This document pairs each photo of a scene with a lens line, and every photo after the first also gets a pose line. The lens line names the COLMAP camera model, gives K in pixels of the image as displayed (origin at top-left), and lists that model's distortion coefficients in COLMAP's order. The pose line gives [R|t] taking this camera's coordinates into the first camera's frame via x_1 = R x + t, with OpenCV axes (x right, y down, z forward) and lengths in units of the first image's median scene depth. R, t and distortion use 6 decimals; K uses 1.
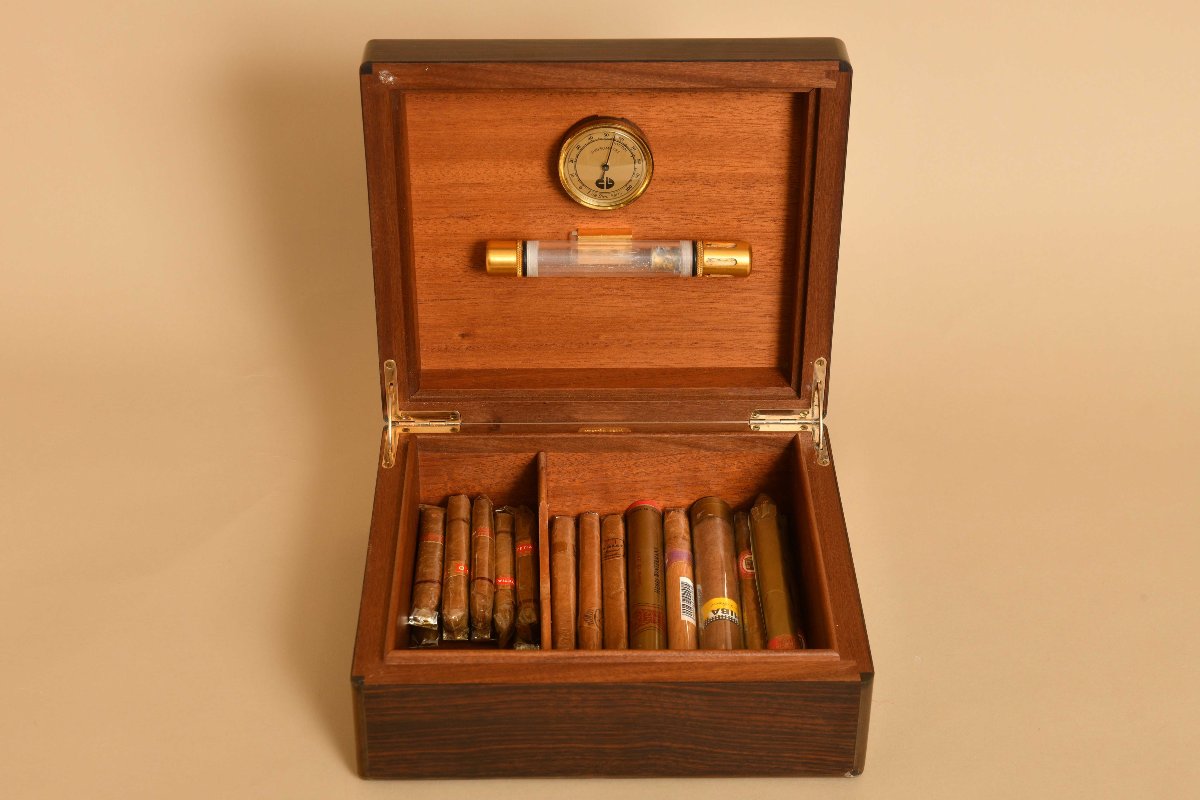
lens RADIAL K [[2377.2, 0, 598.2], [0, 2377.2, 400.2], [0, 0, 1]] dist [0.126520, 0.000000]
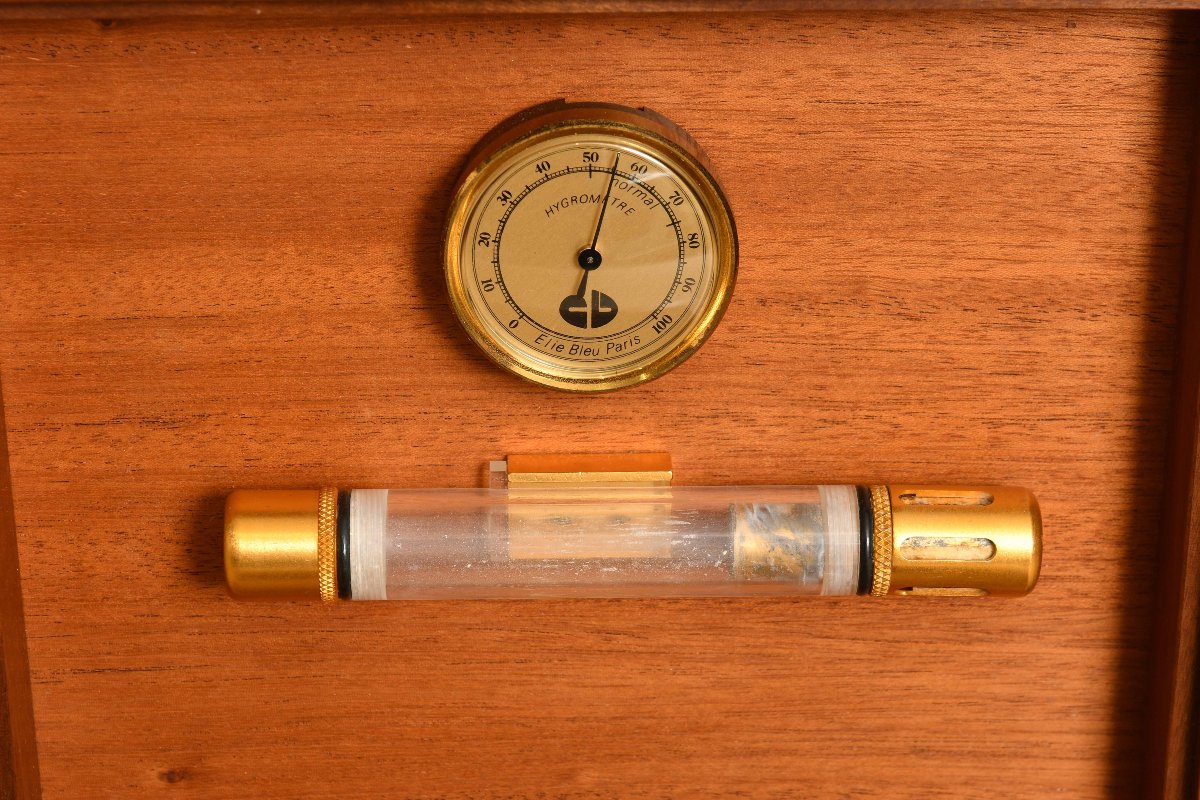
lens RADIAL K [[2284.4, 0, 598.3], [0, 2284.4, 400.1], [0, 0, 1]] dist [0.088984, 0.000000]
pose [[0.999962, -0.007813, 0.003762, 0.002852], [0.008241, 0.991230, -0.131894, -0.037461], [-0.002699, 0.131920, 0.991257, 0.686624]]
